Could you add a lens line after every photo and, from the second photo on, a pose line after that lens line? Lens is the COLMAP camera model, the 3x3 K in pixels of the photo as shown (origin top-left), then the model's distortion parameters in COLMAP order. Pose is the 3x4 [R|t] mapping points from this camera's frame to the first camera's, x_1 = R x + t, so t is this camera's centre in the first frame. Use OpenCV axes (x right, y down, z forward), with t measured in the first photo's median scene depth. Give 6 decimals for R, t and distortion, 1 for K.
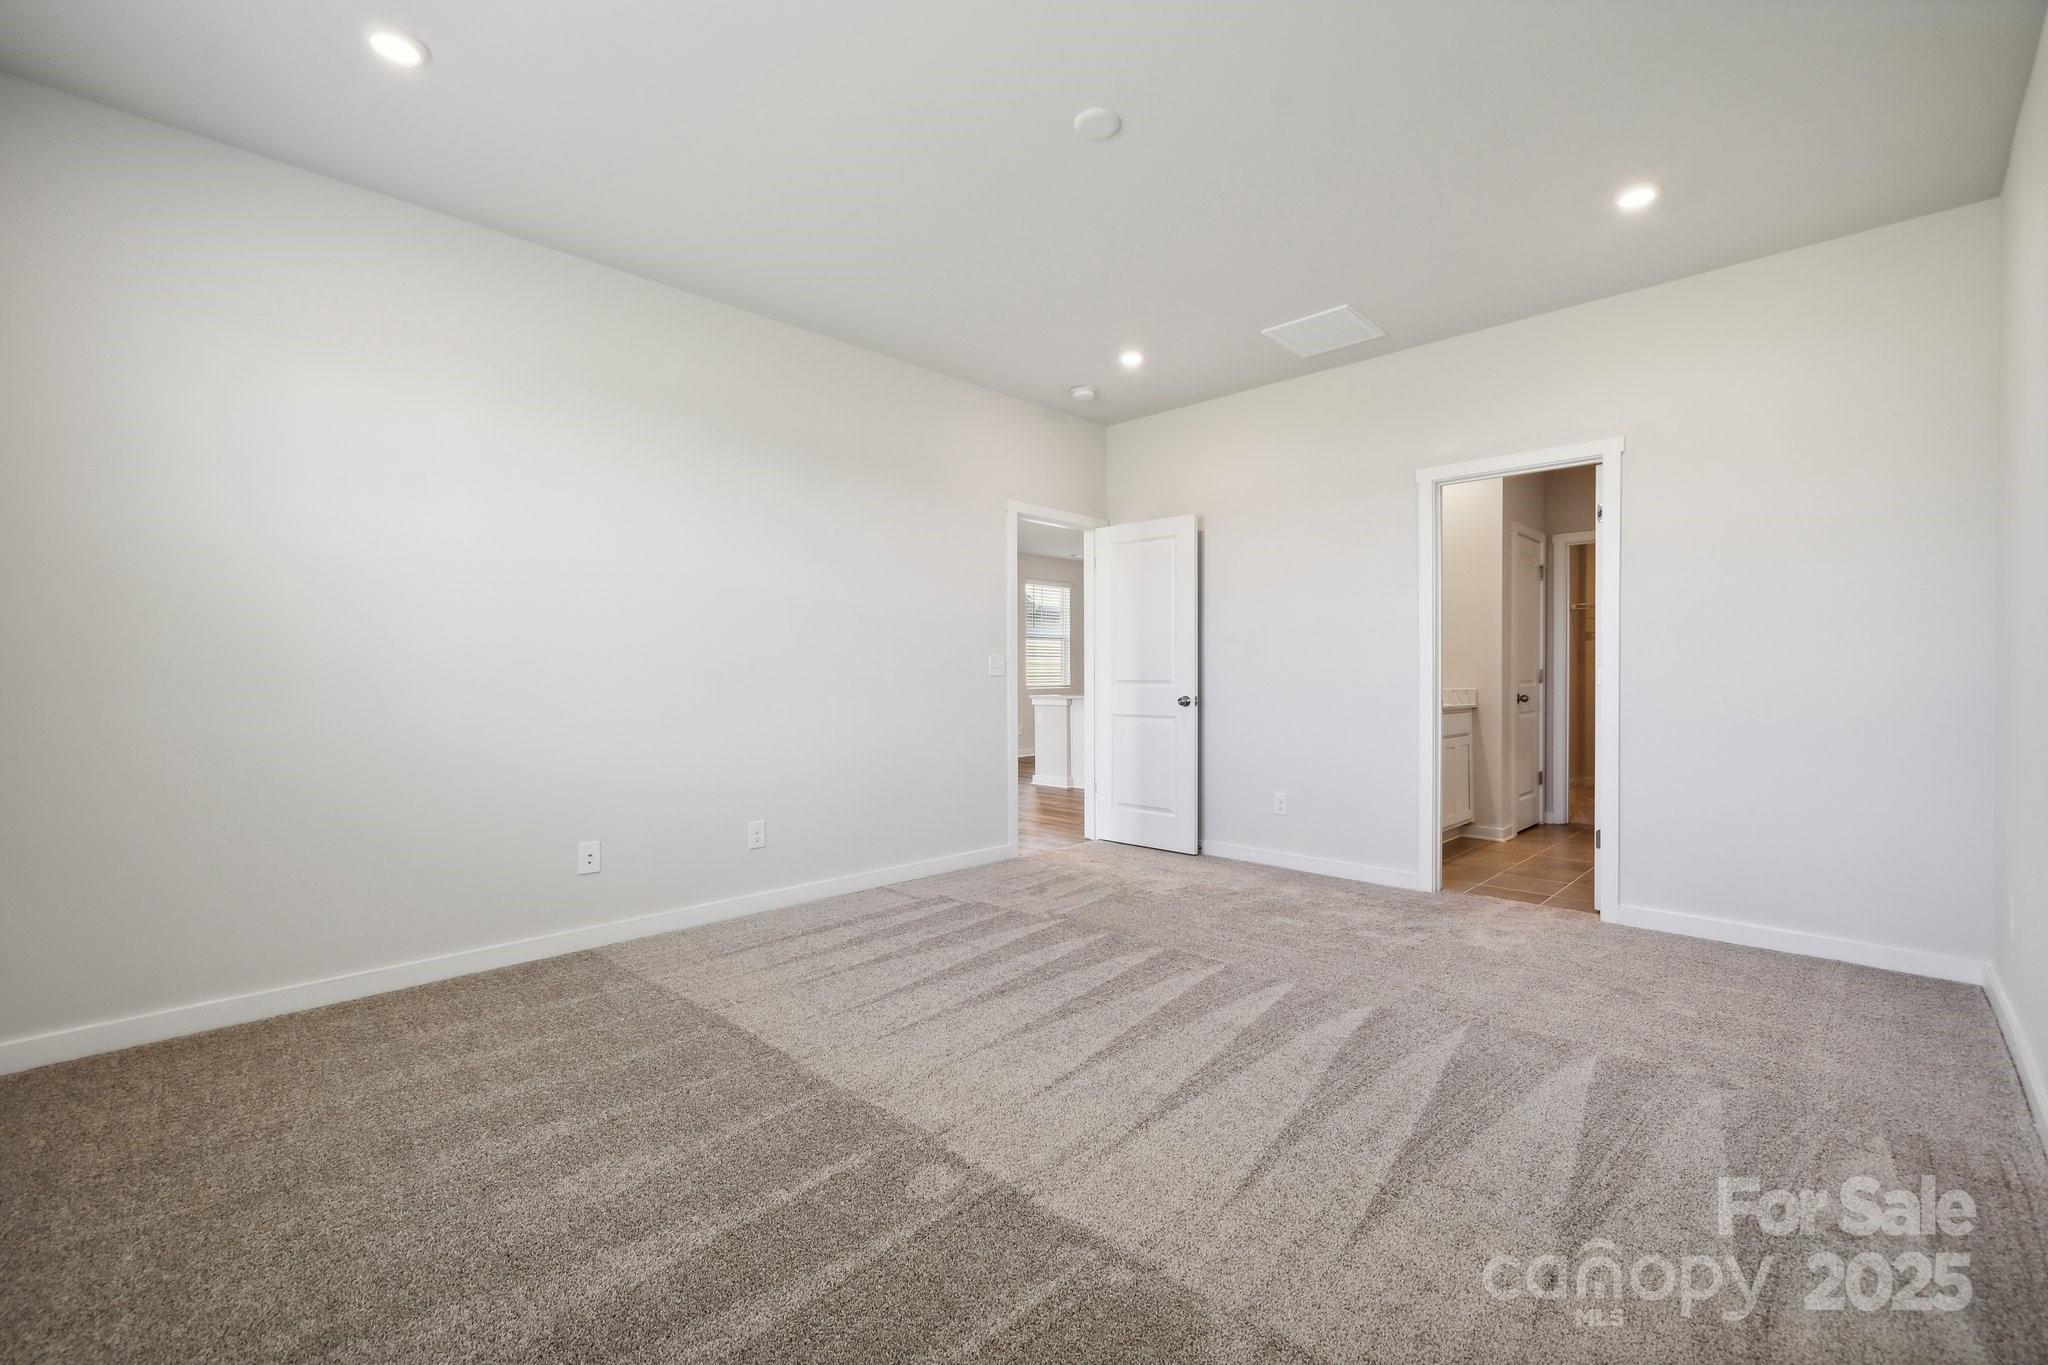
lens RADIAL K [[856.0, 0, 1036.3], [0, 856.0, 681.8], [0, 0, 1]] dist [-0.000947, -0.000365]
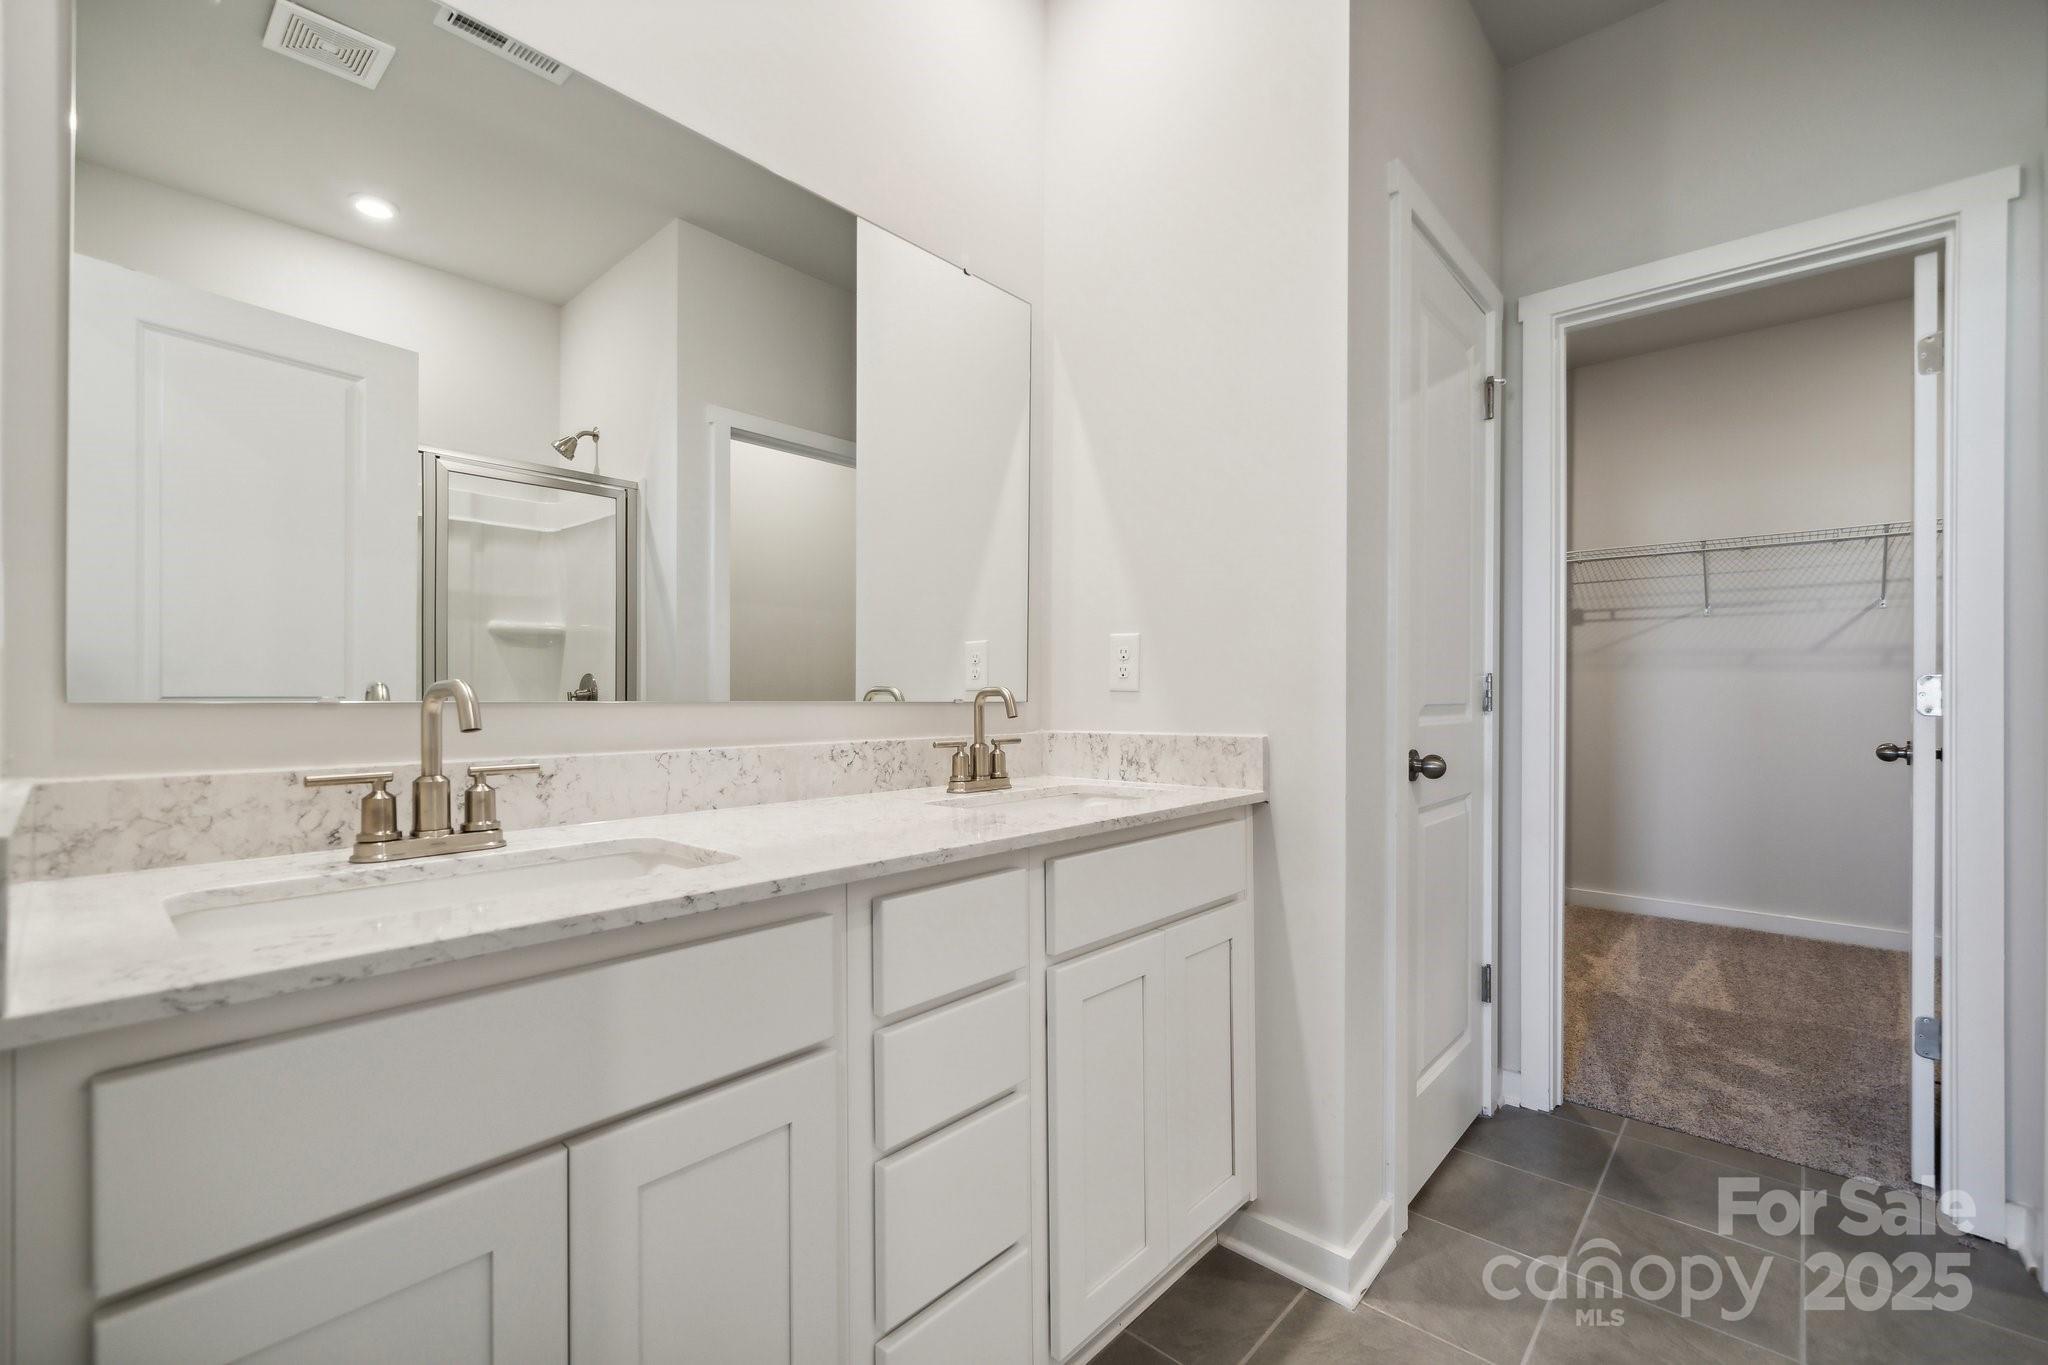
lens RADIAL K [[856.0, 0, 1036.3], [0, 856.0, 681.8], [0, 0, 1]] dist [-0.000947, -0.000365]
pose [[0.998936, 0.007224, 0.045538, 0.393177], [-0.006782, 0.999929, -0.009844, -0.006880], [-0.045606, 0.009525, 0.998914, 0.665052]]
